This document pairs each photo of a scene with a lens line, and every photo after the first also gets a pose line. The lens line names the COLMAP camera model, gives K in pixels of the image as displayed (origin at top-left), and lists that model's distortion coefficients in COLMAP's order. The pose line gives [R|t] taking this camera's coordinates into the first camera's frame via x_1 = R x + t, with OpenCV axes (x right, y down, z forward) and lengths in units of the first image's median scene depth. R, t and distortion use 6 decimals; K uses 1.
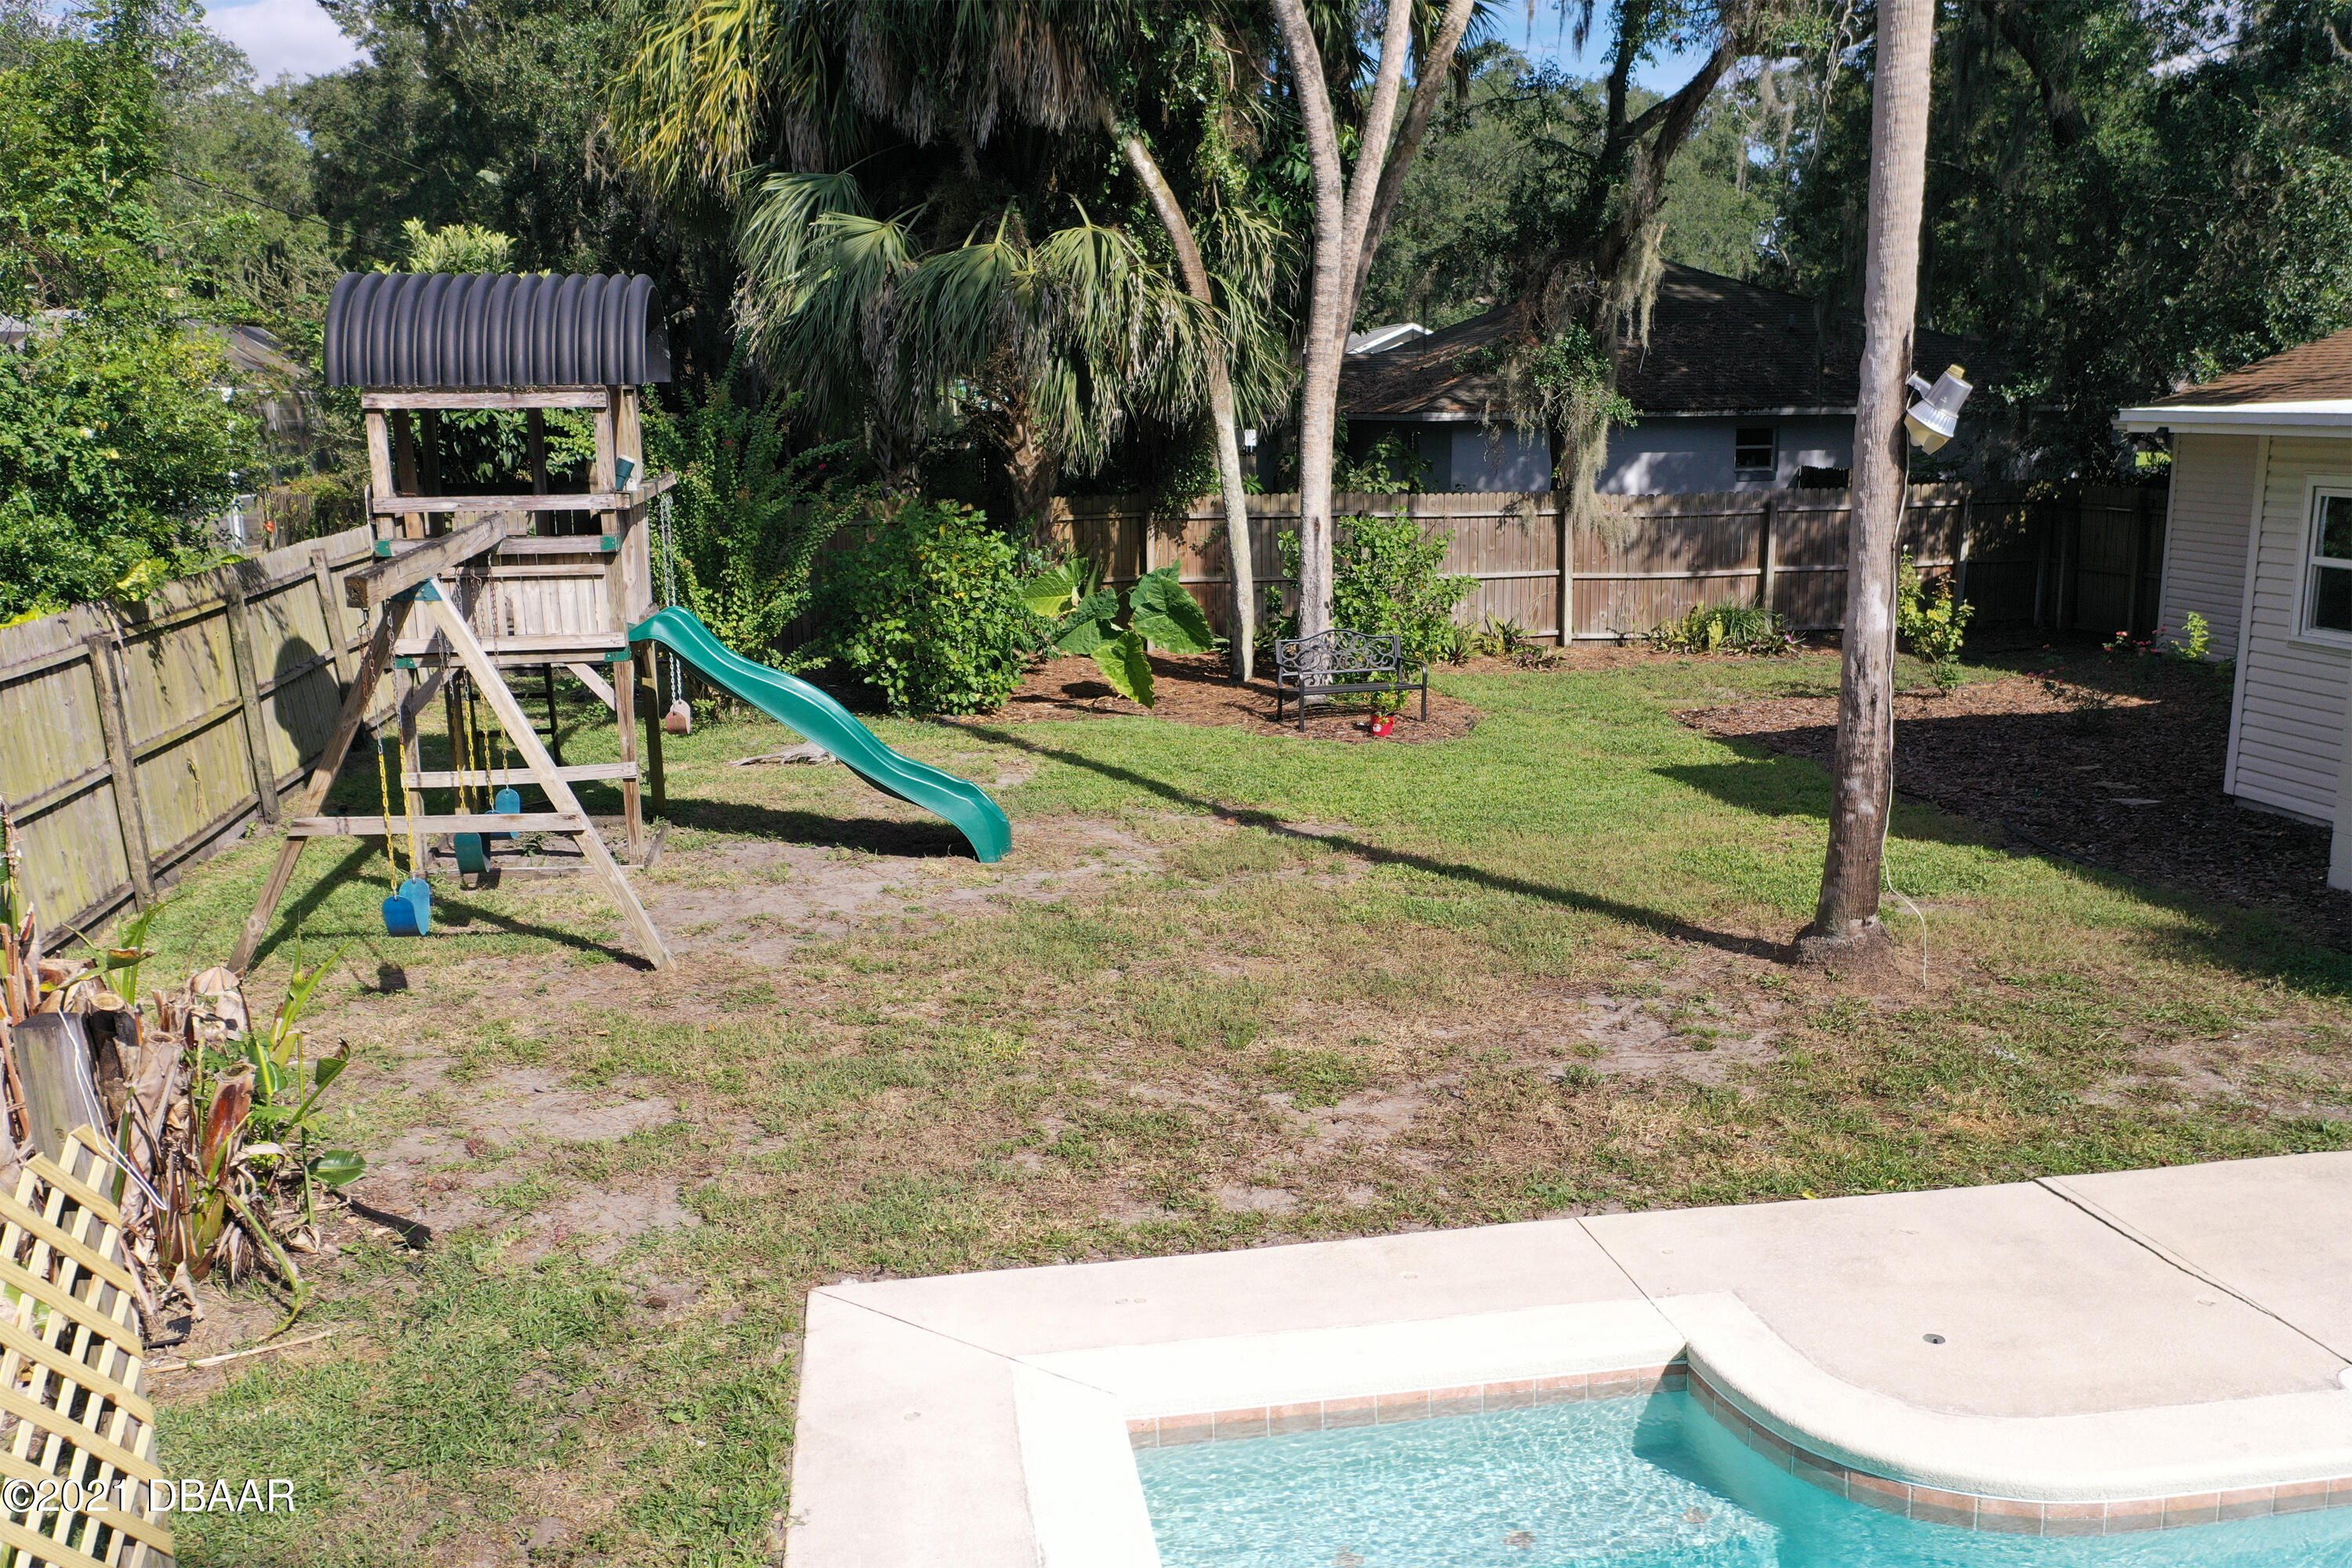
lens RADIAL K [[1898.4, 0, 1180.8], [0, 1898.4, 769.7], [0, 0, 1]] dist [-0.002413, 0.000013]
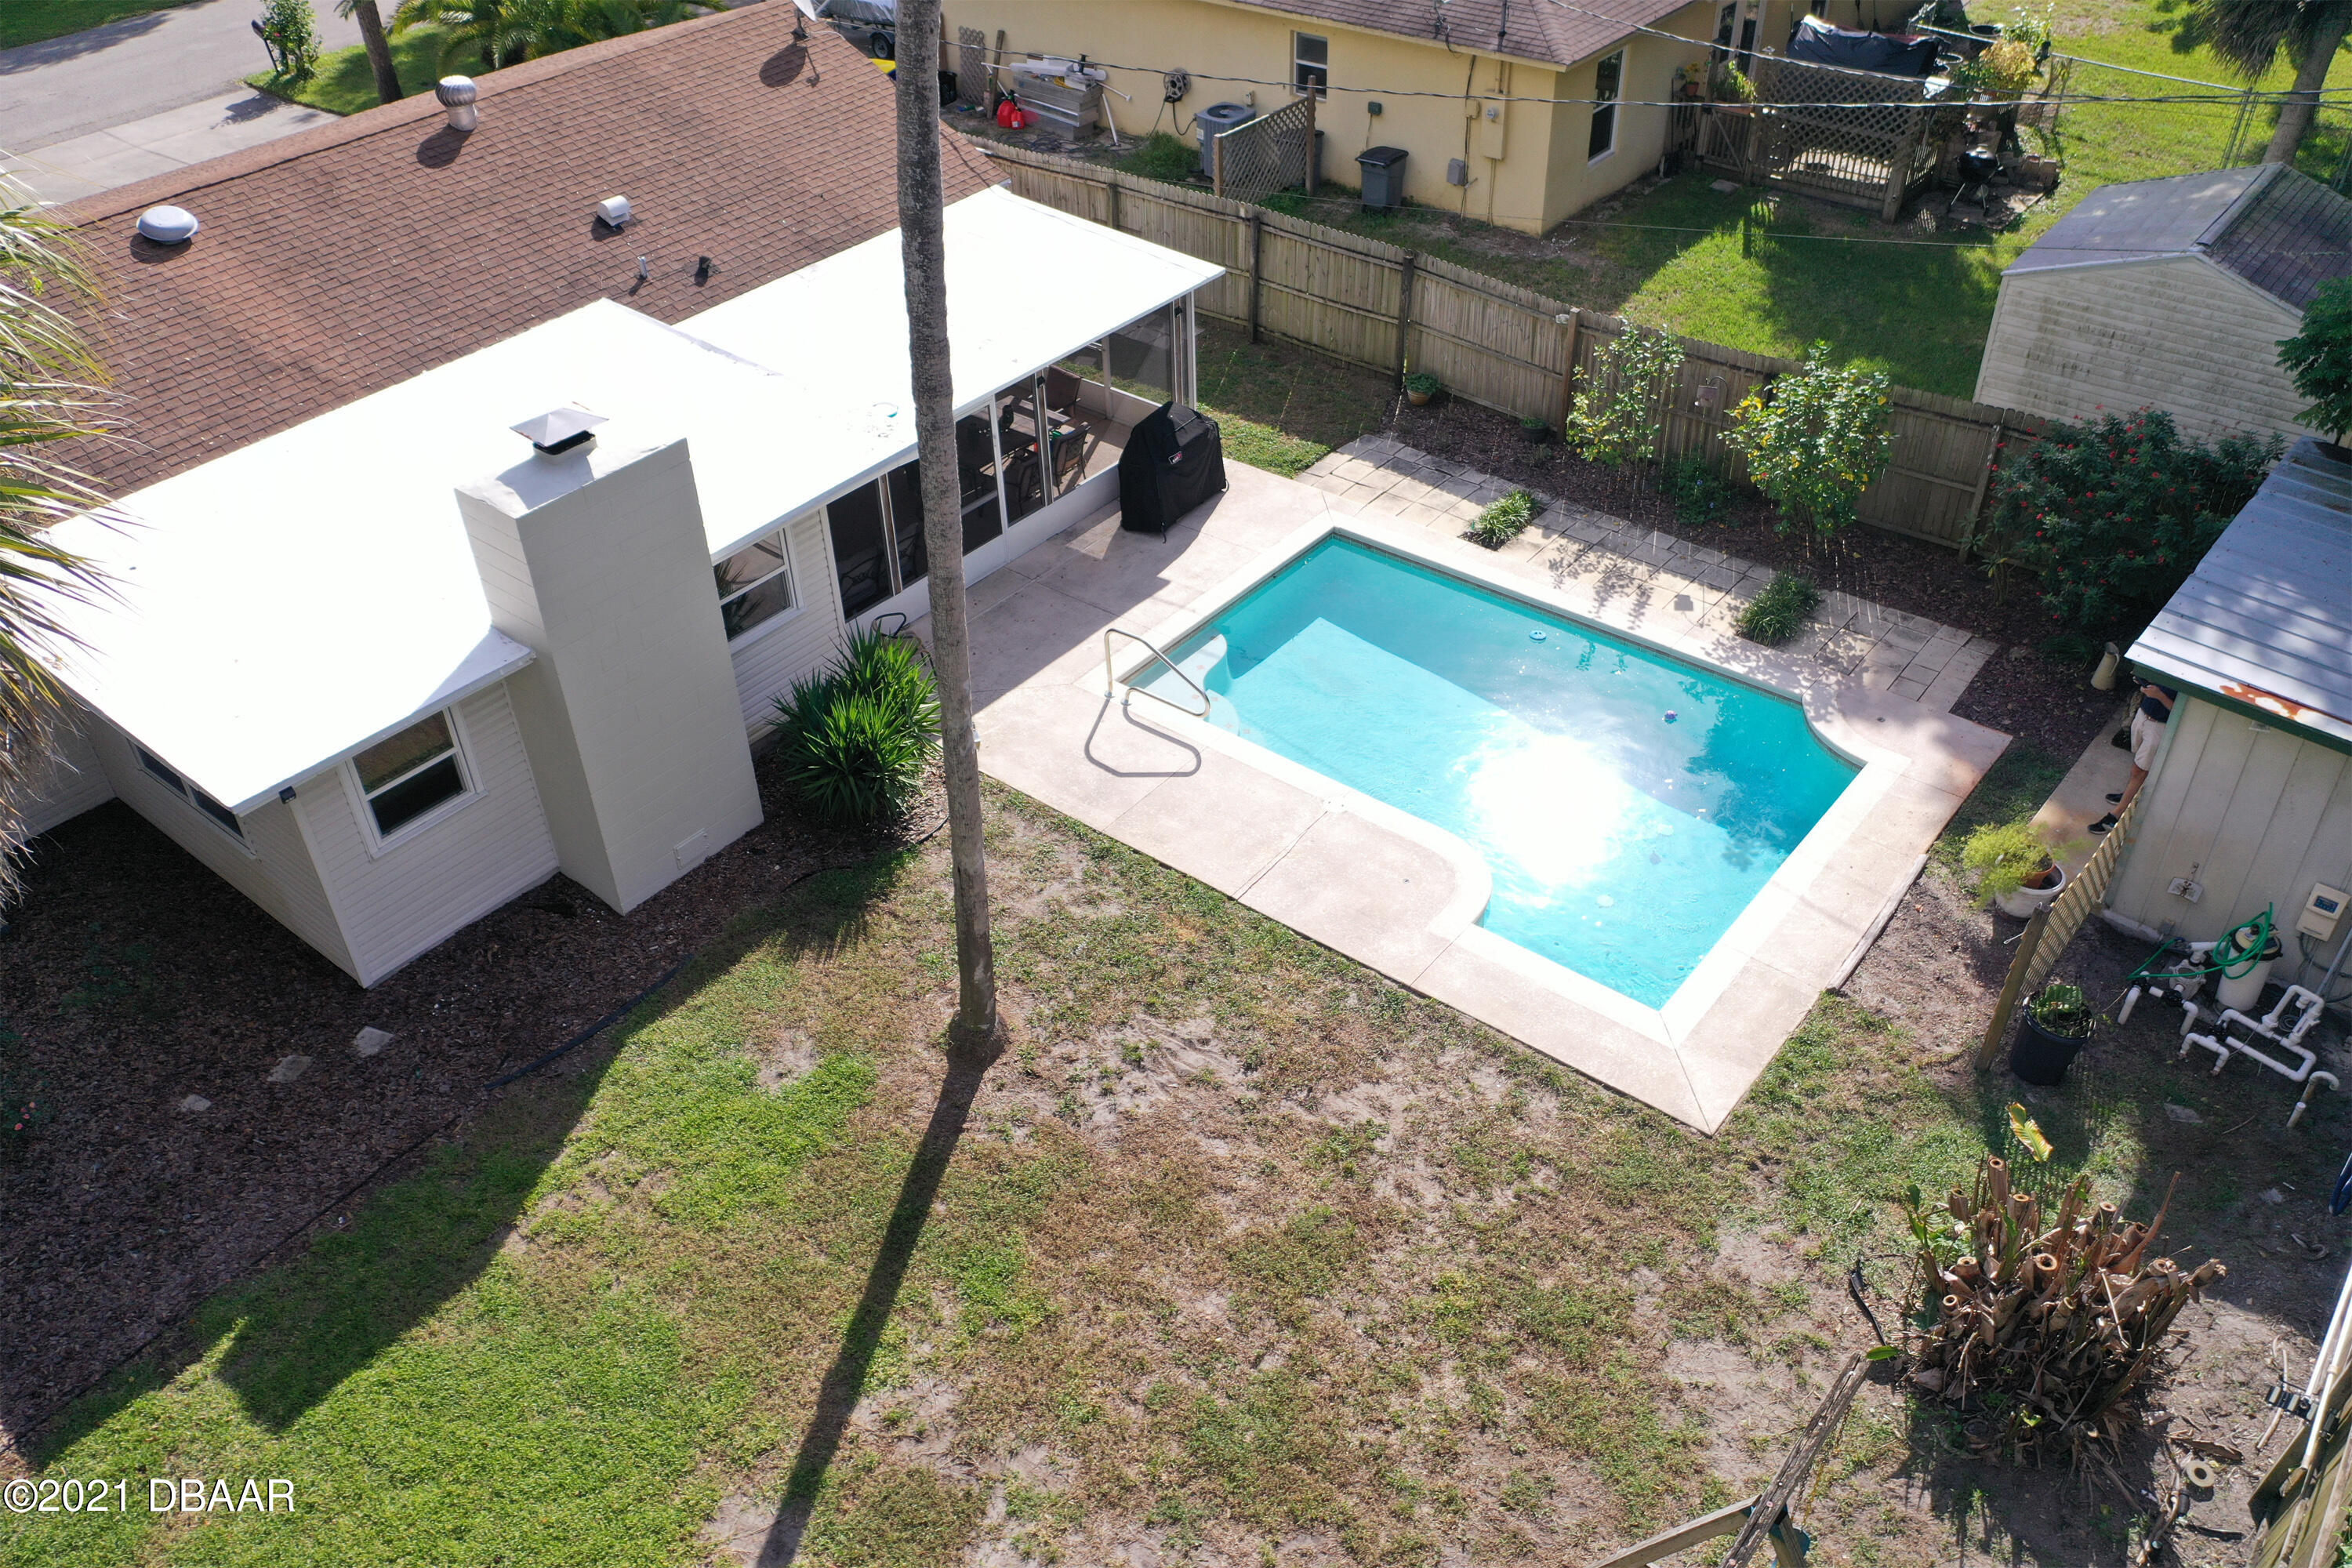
lens RADIAL K [[1858.2, 0, 1170.2], [0, 1858.2, 779.9], [0, 0, 1]] dist [-0.004885, 0.006150]
pose [[-0.657615, -0.439582, 0.611809, -0.625070], [0.174099, 0.701453, 0.691124, -1.115935], [-0.732961, 0.561009, -0.384756, 1.382751]]
